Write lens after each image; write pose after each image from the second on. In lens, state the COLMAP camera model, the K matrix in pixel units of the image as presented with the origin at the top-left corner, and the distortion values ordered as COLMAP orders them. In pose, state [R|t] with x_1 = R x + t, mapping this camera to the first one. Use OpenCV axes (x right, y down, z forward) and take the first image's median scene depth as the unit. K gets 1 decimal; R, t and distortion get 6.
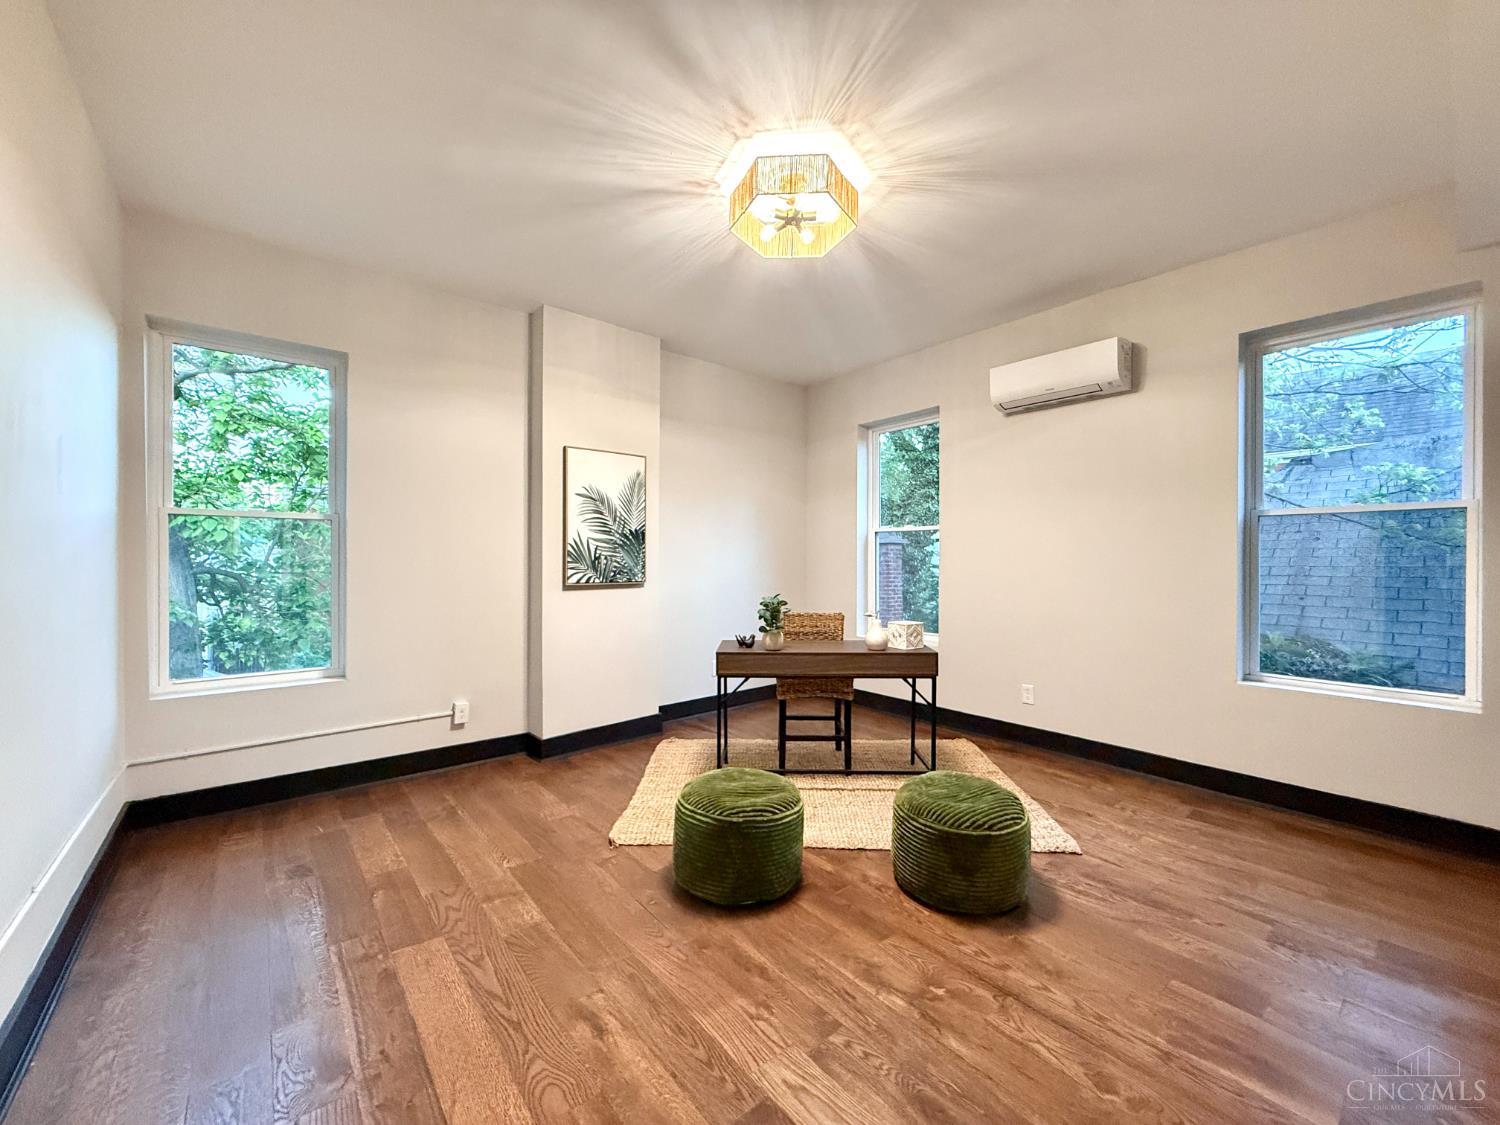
lens RADIAL K [[596.6, 0, 748.3], [0, 596.6, 563.8], [0, 0, 1]] dist [0.003255, -0.001276]
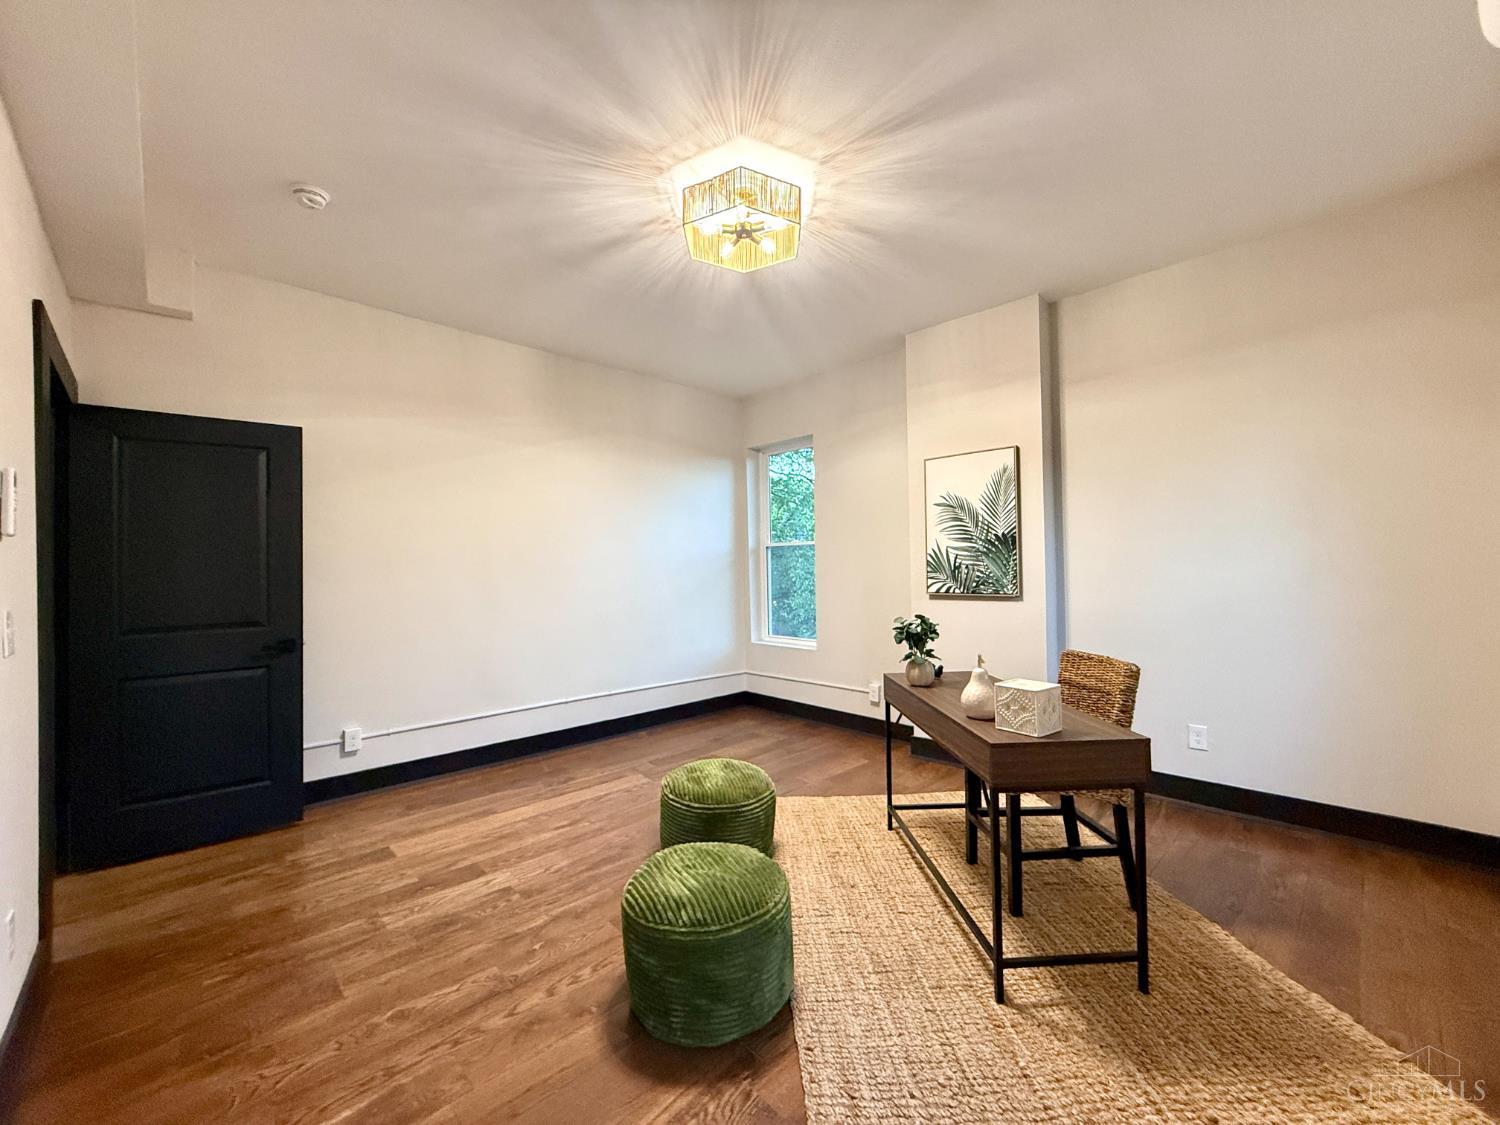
lens RADIAL K [[596.6, 0, 746.0], [0, 596.6, 562.7], [0, 0, 1]] dist [0.003255, -0.001276]
pose [[0.068816, -0.010402, -0.997575, 0.723620], [0.007091, 0.999925, -0.009938, -0.010428], [0.997604, -0.006390, 0.068884, 0.632067]]
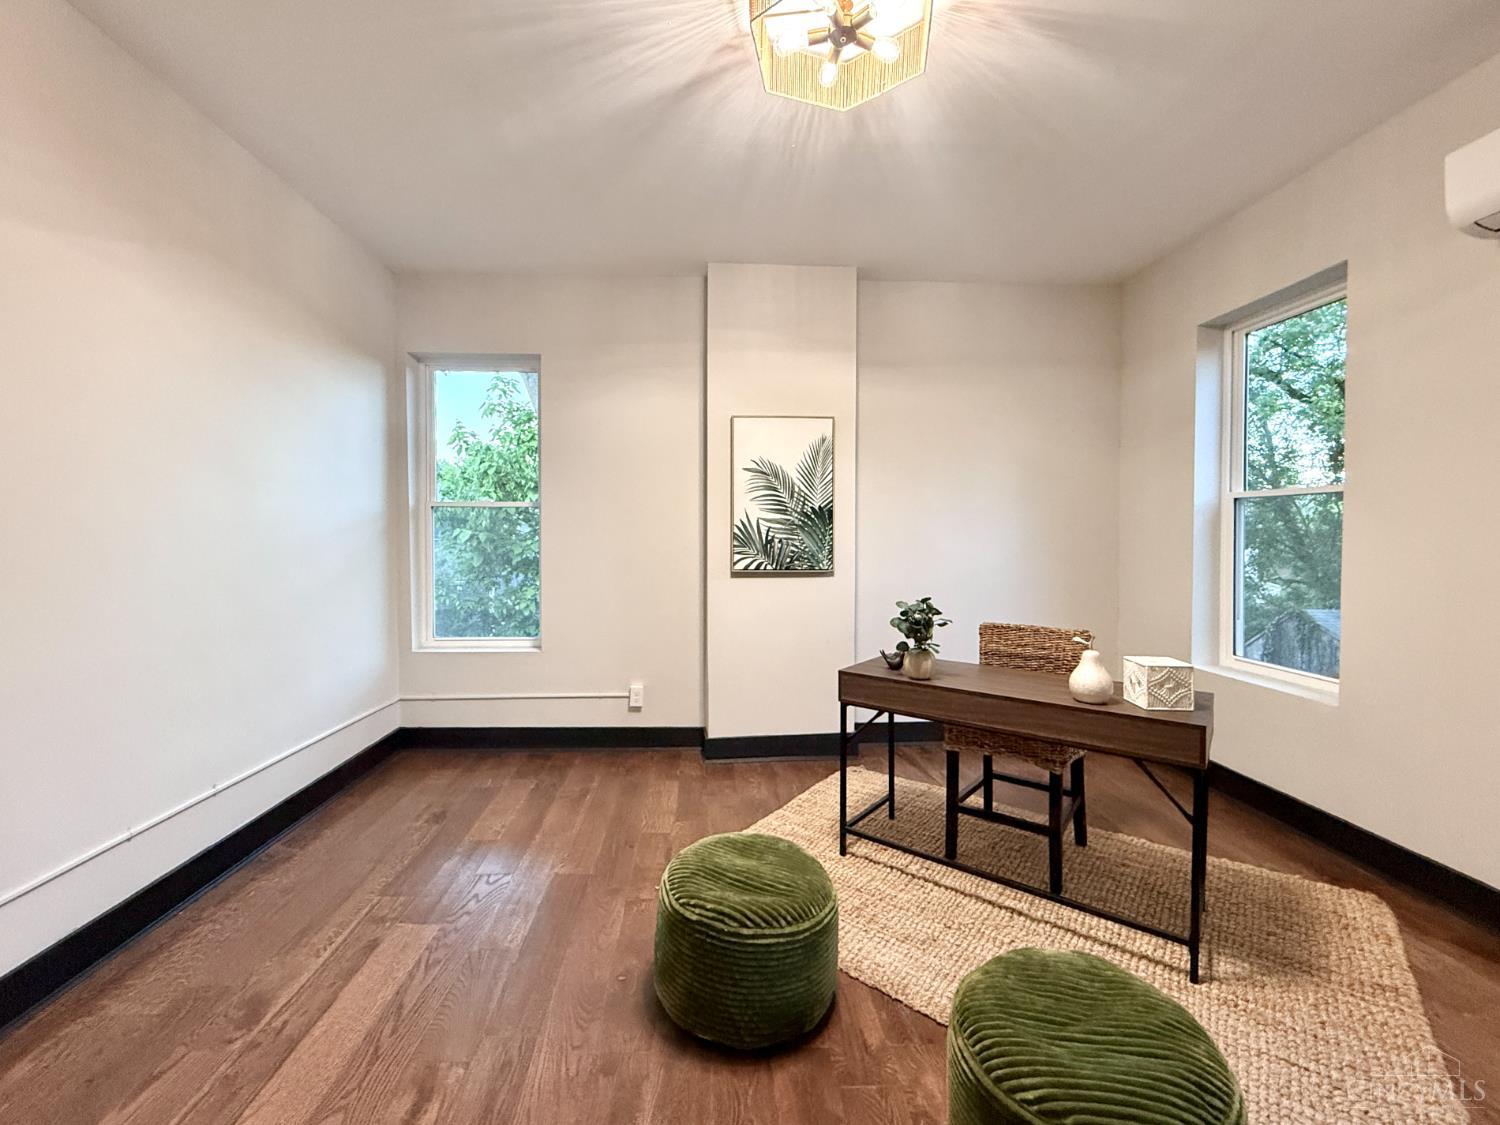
lens RADIAL K [[634.4, 0, 730.8], [0, 634.4, 546.4], [0, 0, 1]] dist [-0.000432, 0.000122]
pose [[0.791529, 0.011956, -0.611015, 0.281536], [-0.005061, 0.999903, 0.013010, -0.014720], [0.611111, -0.007206, 0.791512, 0.251587]]
